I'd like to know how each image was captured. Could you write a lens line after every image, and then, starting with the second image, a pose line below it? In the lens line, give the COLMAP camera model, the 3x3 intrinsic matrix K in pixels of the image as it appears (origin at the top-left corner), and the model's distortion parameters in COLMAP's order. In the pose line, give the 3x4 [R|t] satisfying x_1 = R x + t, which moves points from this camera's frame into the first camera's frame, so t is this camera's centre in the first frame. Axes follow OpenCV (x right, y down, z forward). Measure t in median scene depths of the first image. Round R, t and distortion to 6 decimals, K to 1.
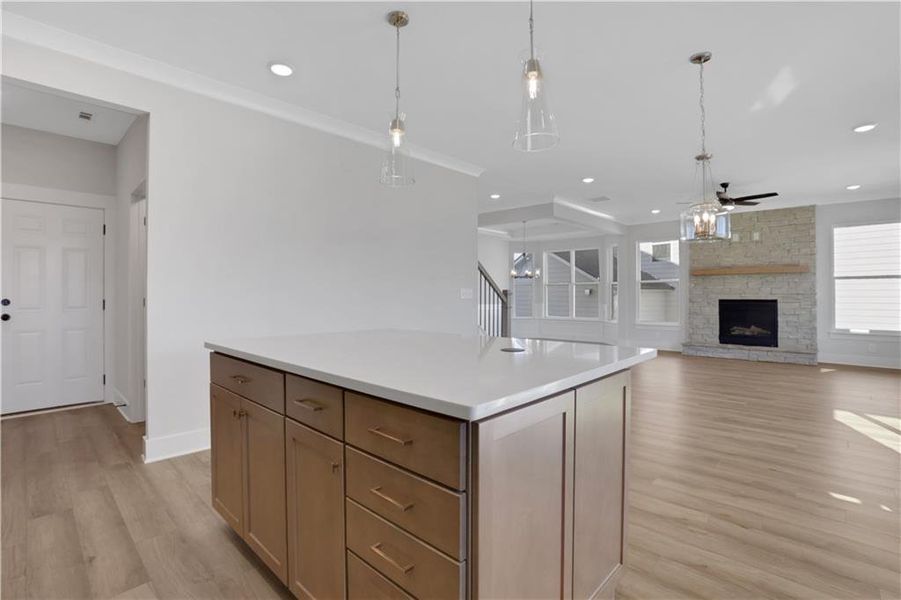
lens RADIAL K [[415.6, 0, 434.9], [0, 415.6, 297.5], [0, 0, 1]] dist [-0.029909, 0.008717]
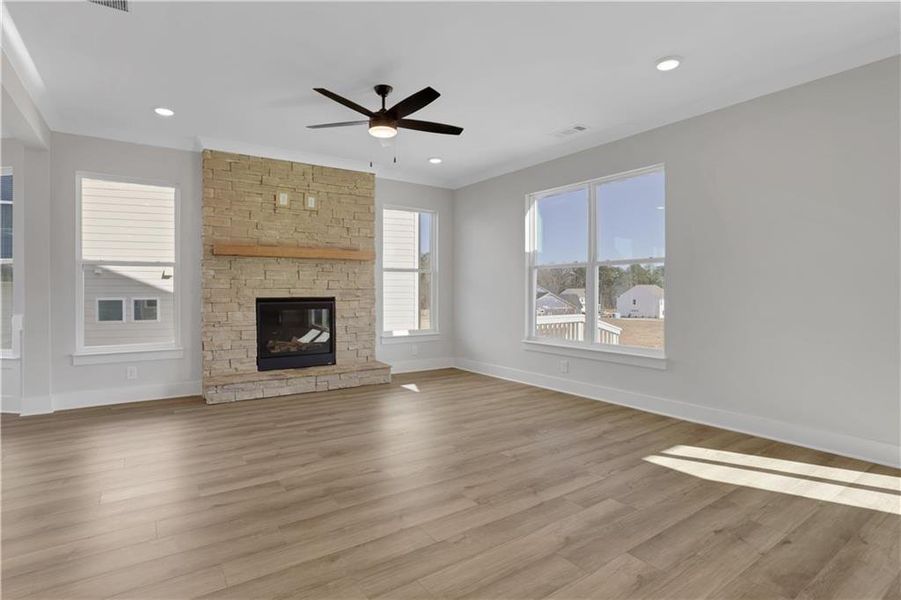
lens RADIAL K [[472.1, 0, 474.4], [0, 472.1, 291.6], [0, 0, 1]] dist [-0.037956, 0.011043]
pose [[0.163044, 0.000468, 0.986619, 0.075547], [0.007583, 0.999970, -0.001727, -0.001192], [-0.986590, 0.007763, 0.163036, 0.620425]]
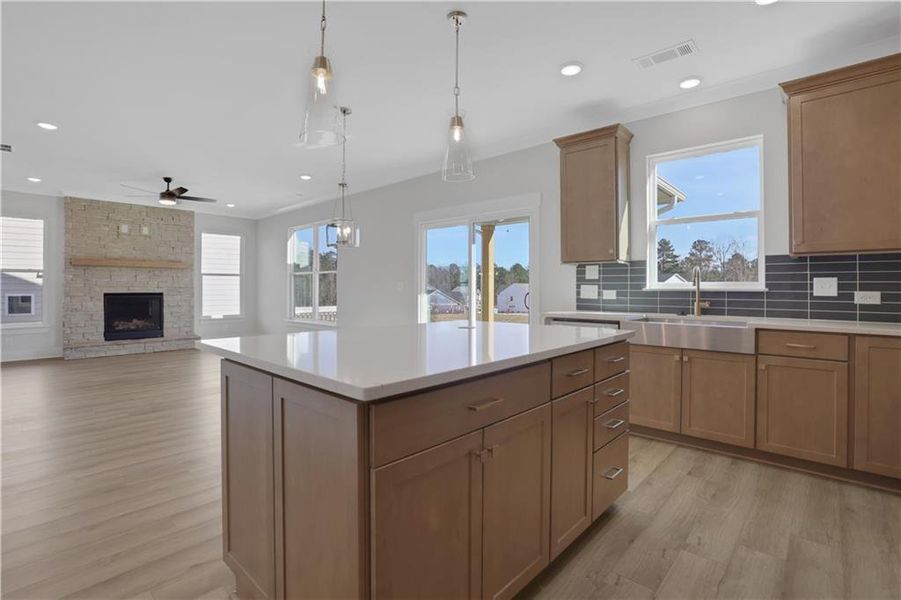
lens RADIAL K [[436.2, 0, 454.1], [0, 436.2, 286.5], [0, 0, 1]] dist [-0.033036, 0.004347]
pose [[-0.019945, 0.007175, 0.999775, -0.300142], [0.005734, 0.999959, -0.007062, 0.001260], [-0.999785, 0.005591, -0.019986, 0.255401]]
